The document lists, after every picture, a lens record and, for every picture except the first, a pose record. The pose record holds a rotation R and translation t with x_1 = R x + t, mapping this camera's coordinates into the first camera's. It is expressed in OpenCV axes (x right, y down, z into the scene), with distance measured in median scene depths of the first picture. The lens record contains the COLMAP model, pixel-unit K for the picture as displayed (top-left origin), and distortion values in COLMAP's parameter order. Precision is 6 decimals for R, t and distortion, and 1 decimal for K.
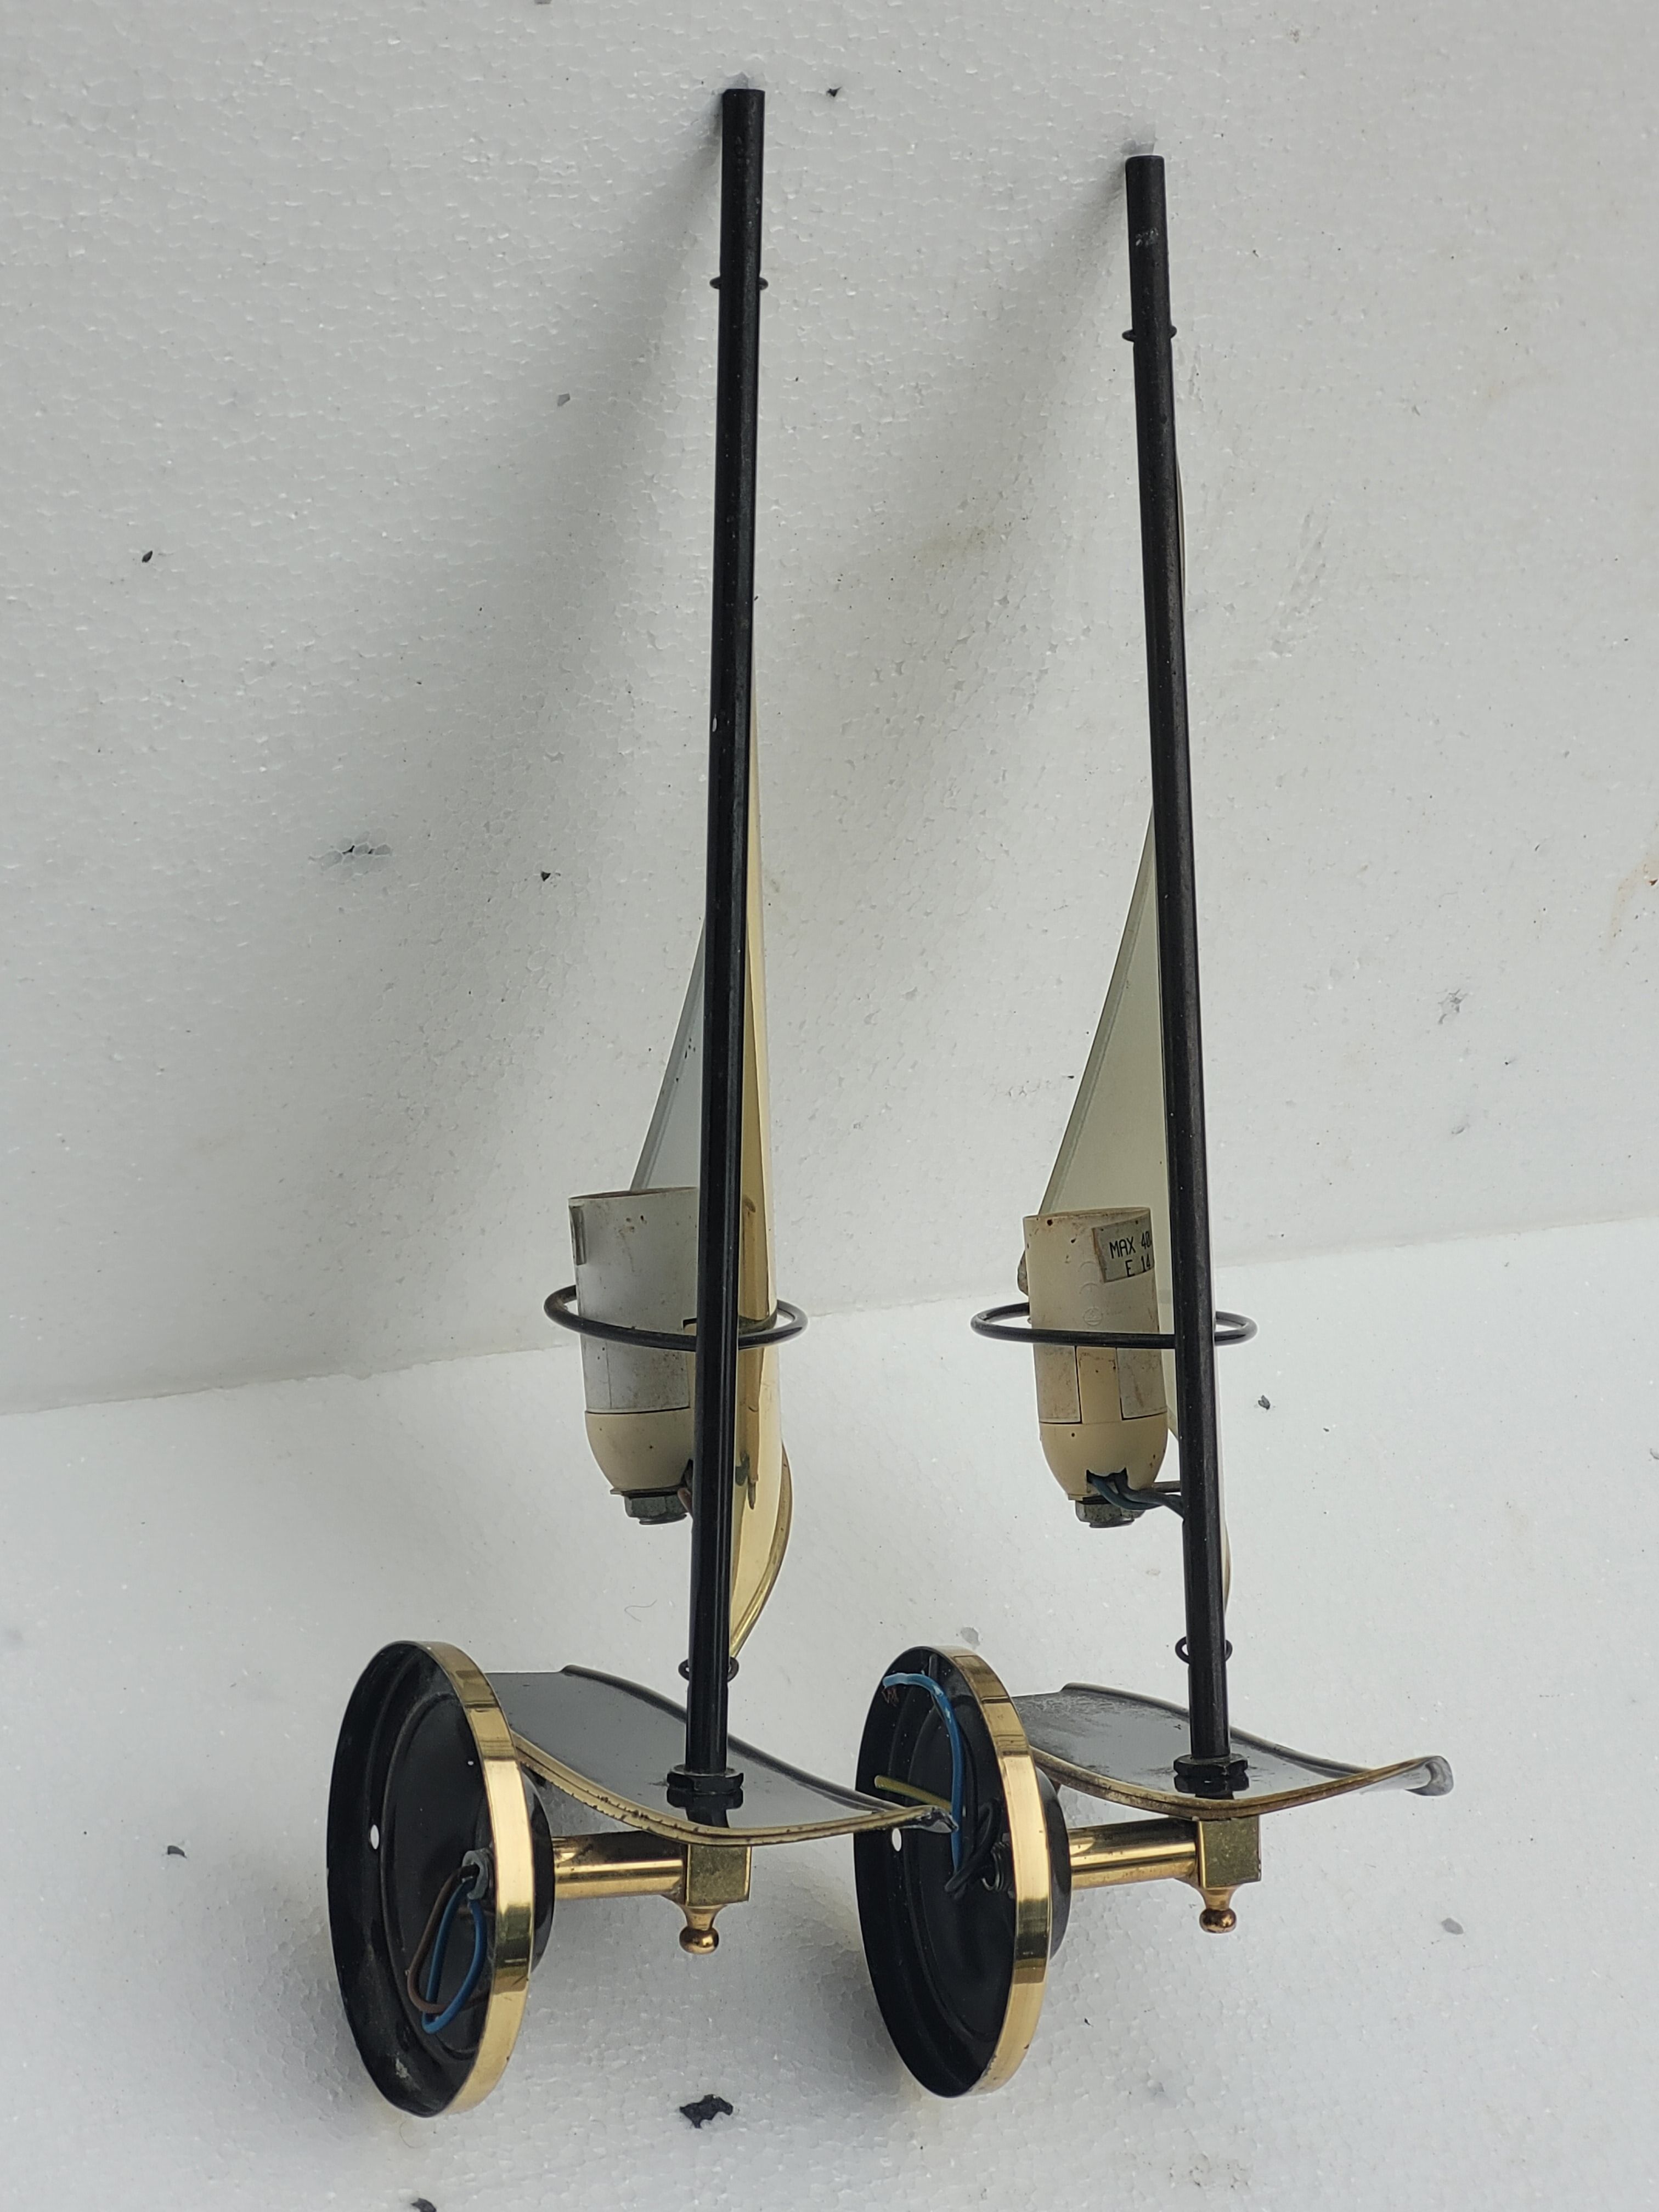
lens RADIAL K [[4899.0, 0, 831.0], [0, 4899.0, 1112.4], [0, 0, 1]] dist [0.285968, 0.000000]
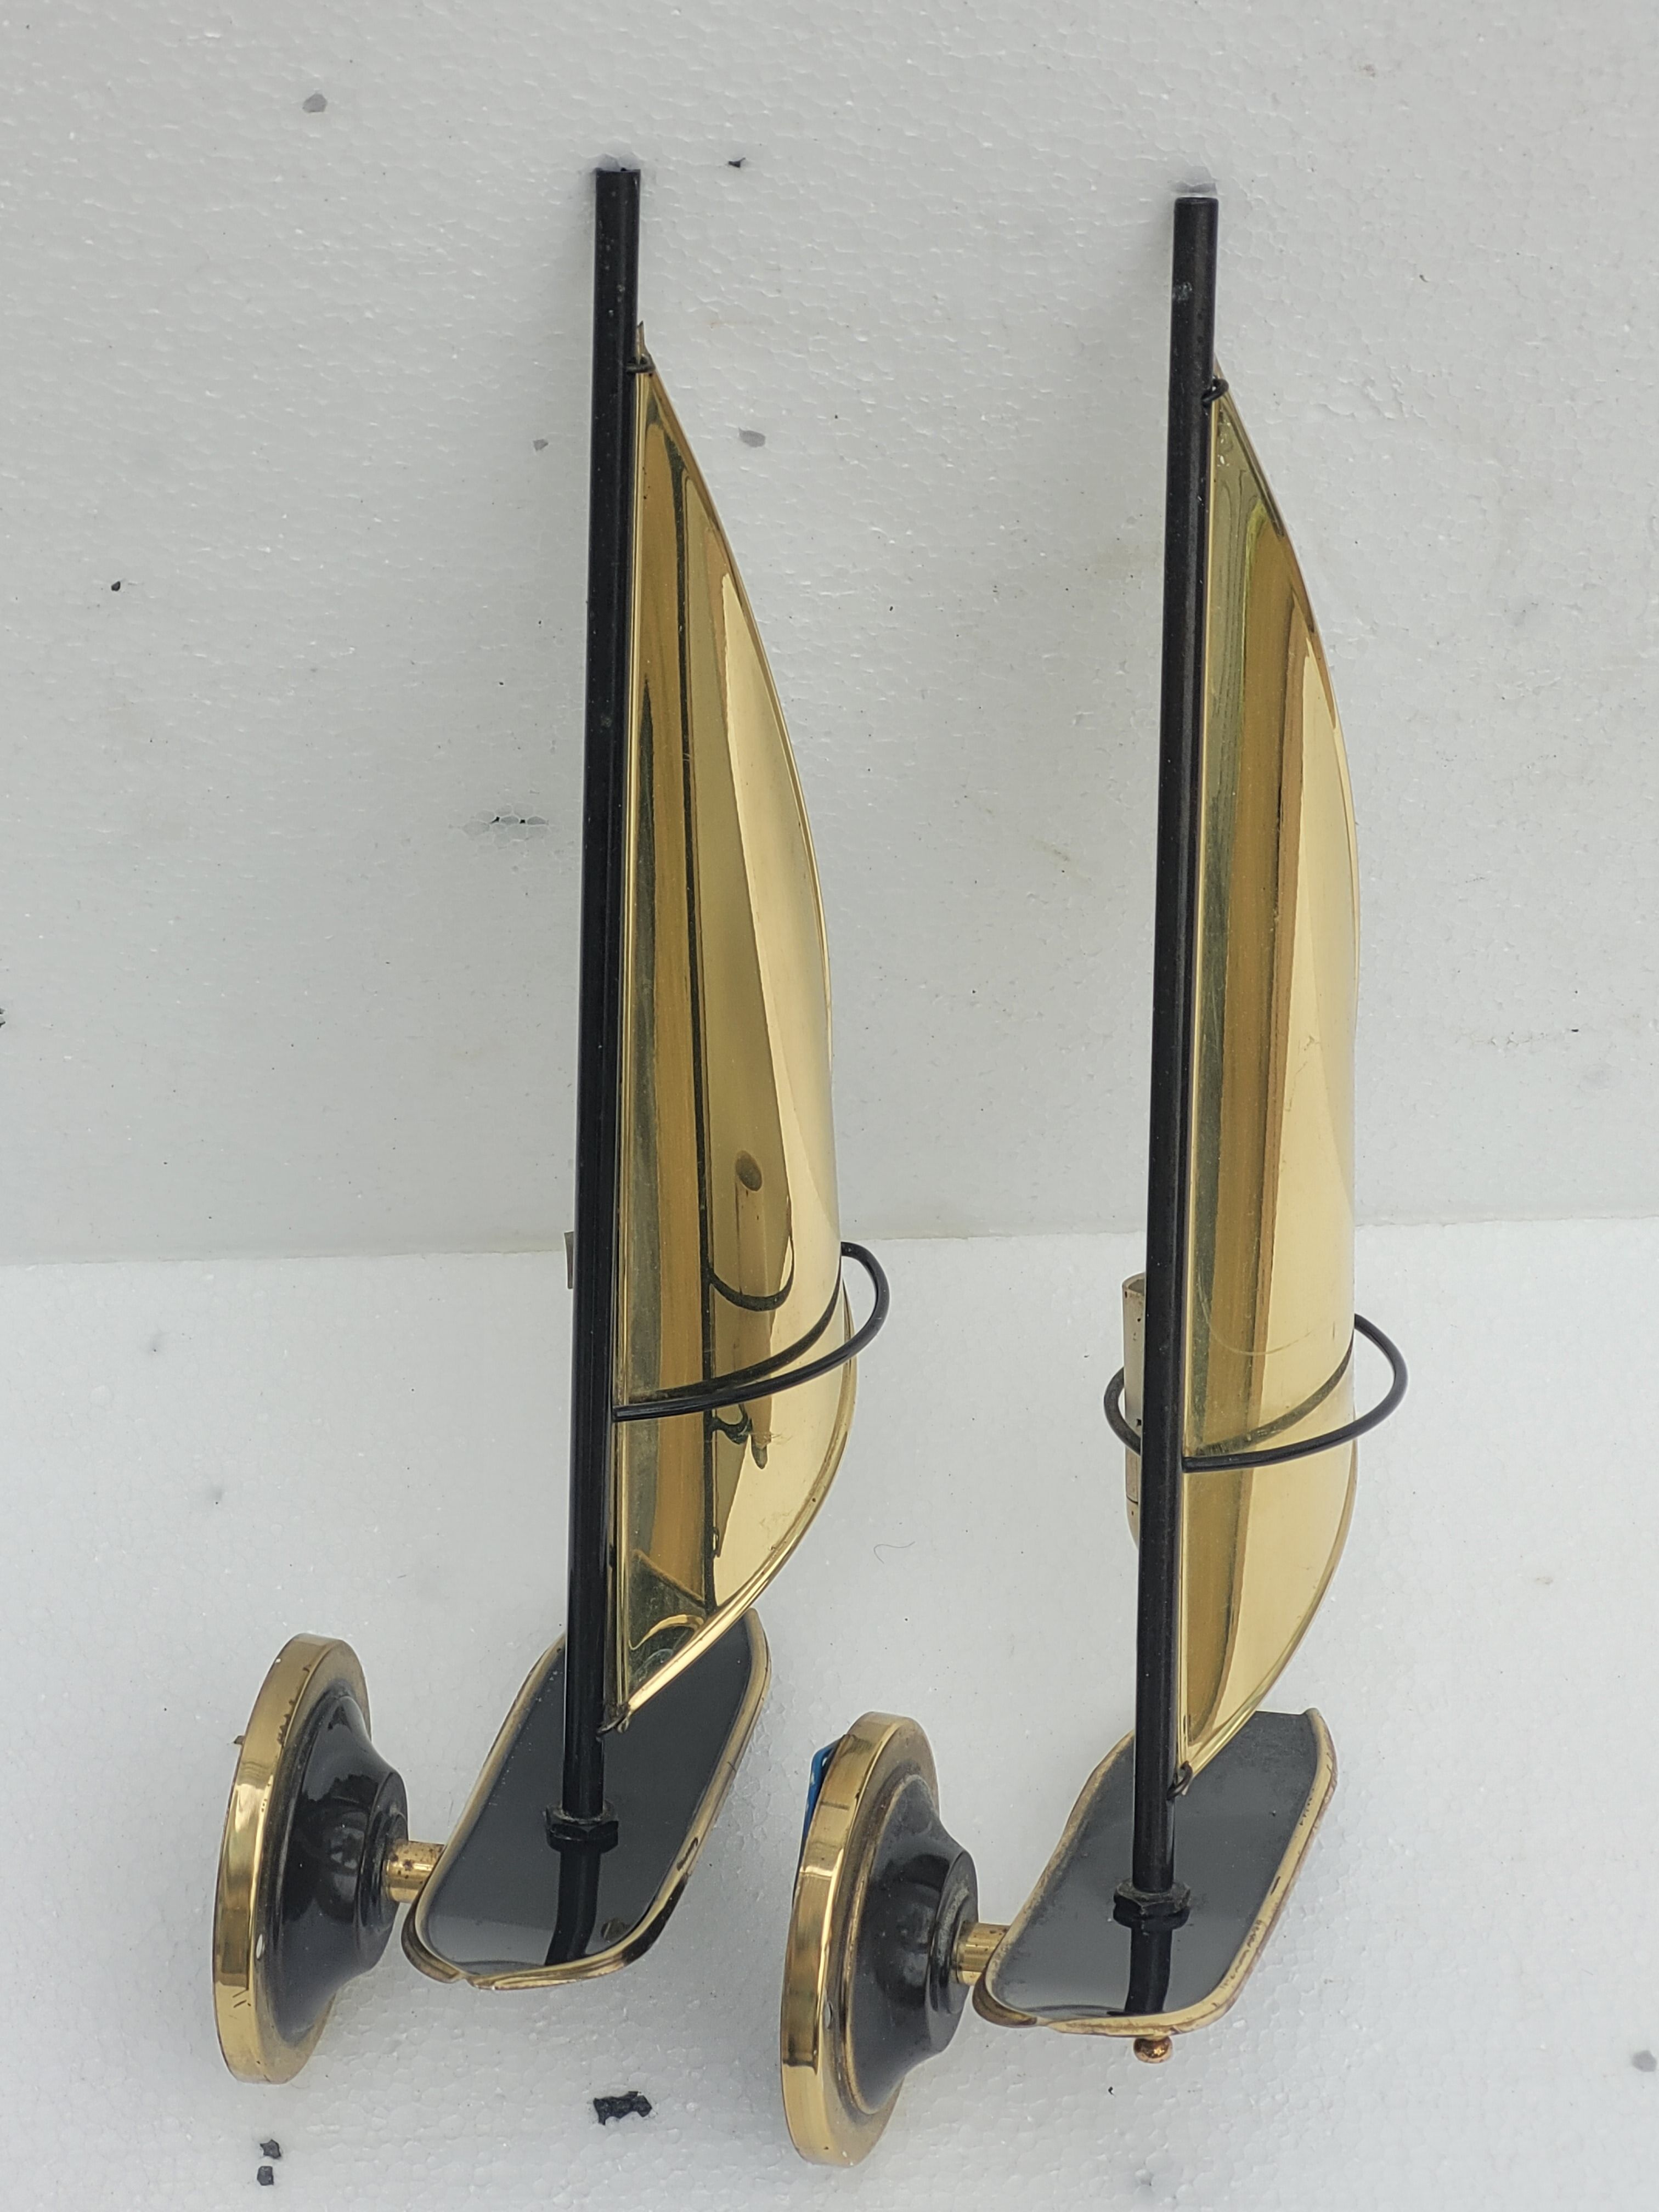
lens RADIAL K [[4899.0, 0, 826.4], [0, 4899.0, 1098.8], [0, 0, 1]] dist [0.285968, 0.000000]
pose [[0.841217, 0.168240, -0.513858, 0.505375], [-0.065319, 0.975020, 0.212296, -0.224405], [0.536739, -0.145022, 0.831192, 0.198171]]
